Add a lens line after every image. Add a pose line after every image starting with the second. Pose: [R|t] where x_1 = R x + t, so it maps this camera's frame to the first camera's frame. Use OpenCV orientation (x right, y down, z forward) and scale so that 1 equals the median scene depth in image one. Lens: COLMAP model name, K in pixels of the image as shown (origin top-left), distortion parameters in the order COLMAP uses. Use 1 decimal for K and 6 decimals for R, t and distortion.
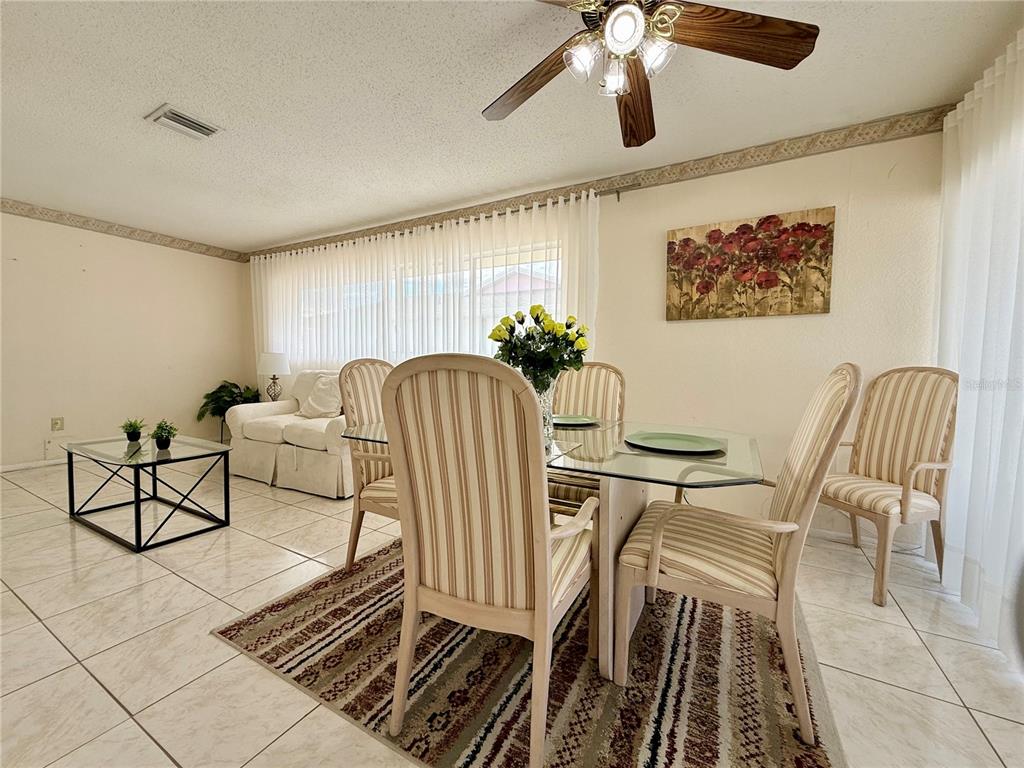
lens RADIAL K [[406.7, 0, 508.9], [0, 406.7, 386.3], [0, 0, 1]] dist [-0.001958, -0.000306]
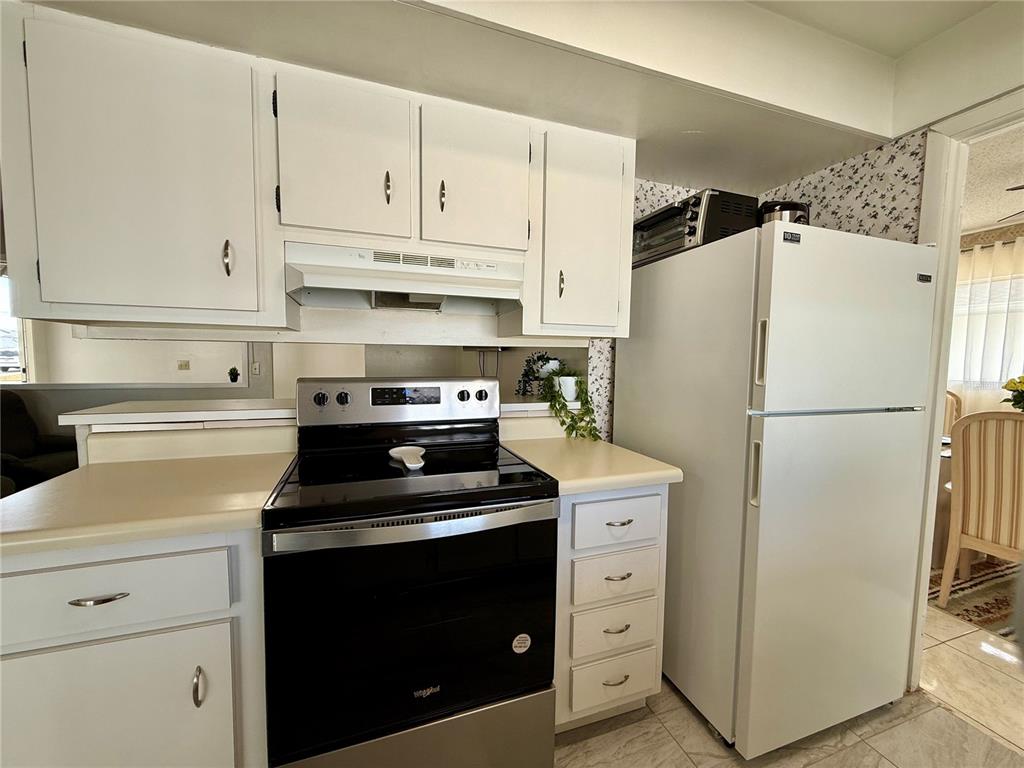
lens RADIAL K [[406.7, 0, 511.5], [0, 406.7, 386.0], [0, 0, 1]] dist [-0.001958, -0.000306]
pose [[0.750413, 0.038858, -0.659826, -0.560107], [-0.035755, 0.999195, 0.018181, -0.125647], [0.660001, 0.009949, 0.751199, -1.676901]]
